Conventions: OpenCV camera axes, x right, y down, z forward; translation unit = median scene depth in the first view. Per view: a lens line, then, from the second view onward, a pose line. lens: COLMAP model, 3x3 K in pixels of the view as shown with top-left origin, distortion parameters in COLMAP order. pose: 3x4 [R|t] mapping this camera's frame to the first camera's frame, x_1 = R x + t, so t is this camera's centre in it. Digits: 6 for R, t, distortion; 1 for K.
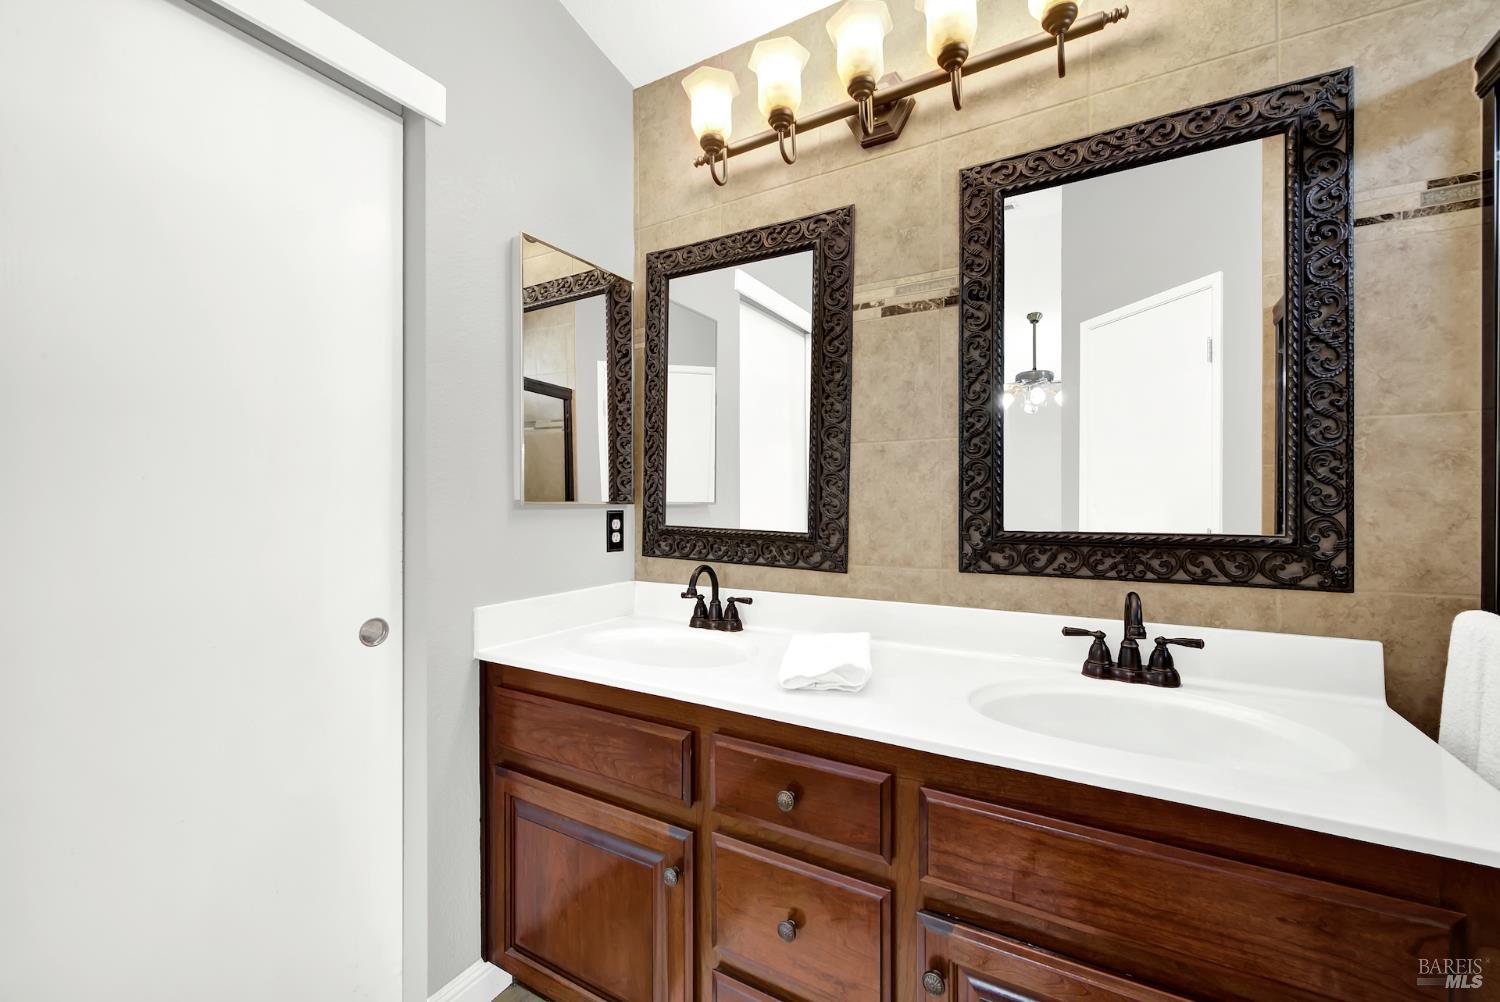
lens RADIAL K [[606.0, 0, 755.7], [0, 606.0, 506.8], [0, 0, 1]] dist [0.000608, -0.001649]
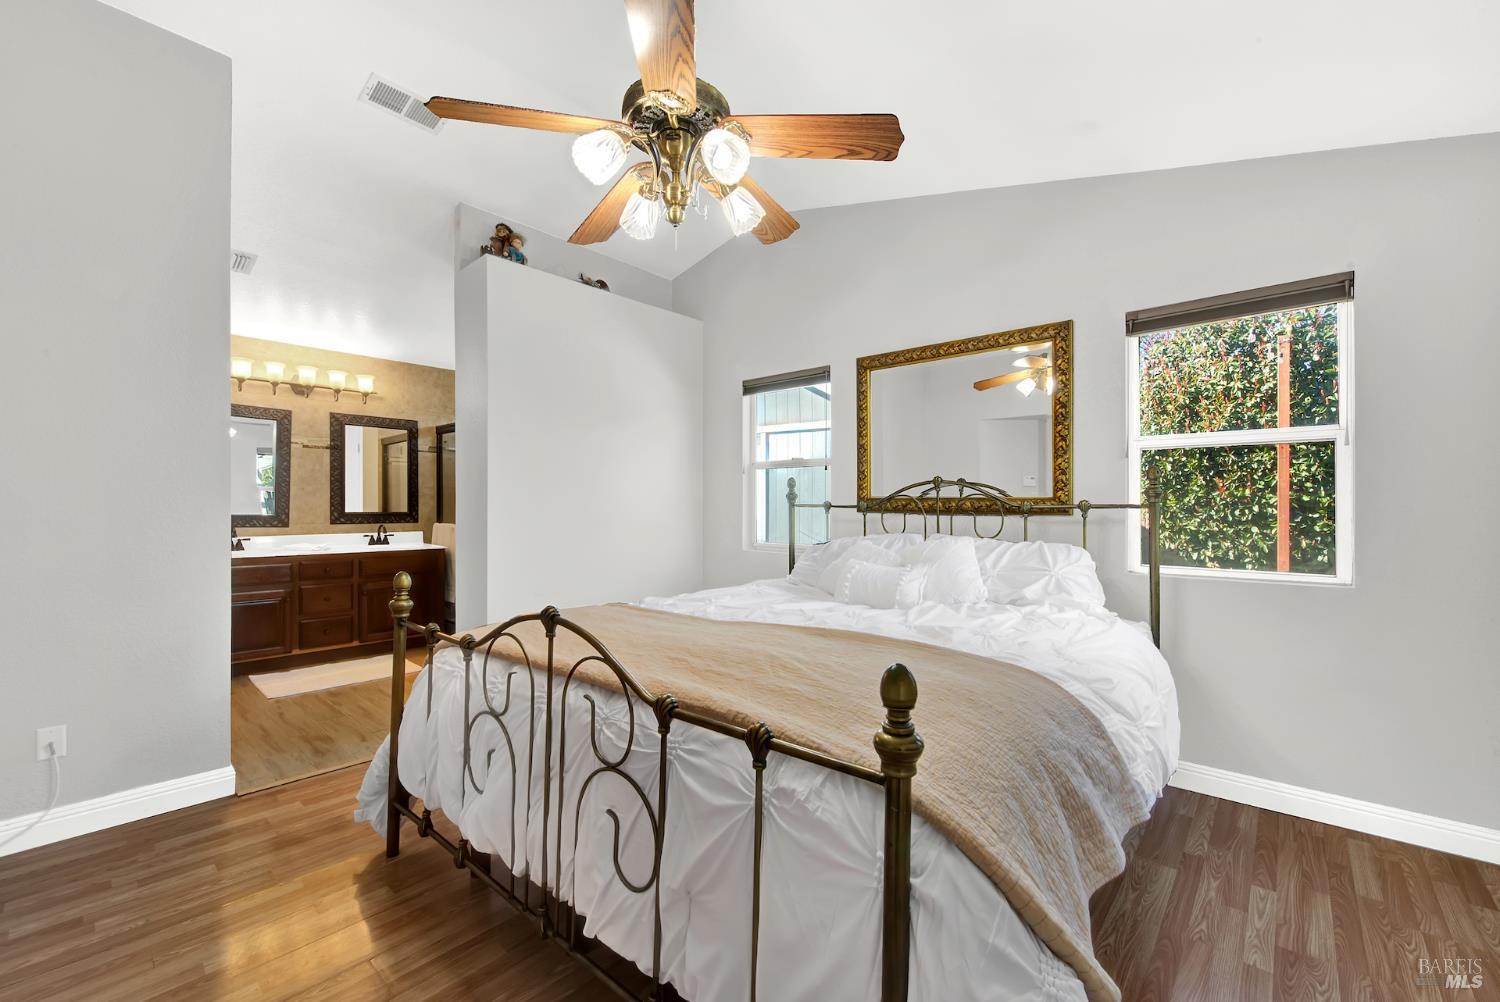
lens RADIAL K [[606.0, 0, 763.4], [0, 606.0, 499.4], [0, 0, 1]] dist [0.000608, -0.001649]
pose [[0.188005, 0.014124, 0.982067, -2.710592], [0.009334, 0.999826, -0.016166, 0.042224], [-0.982124, 0.012206, 0.187840, -2.196184]]
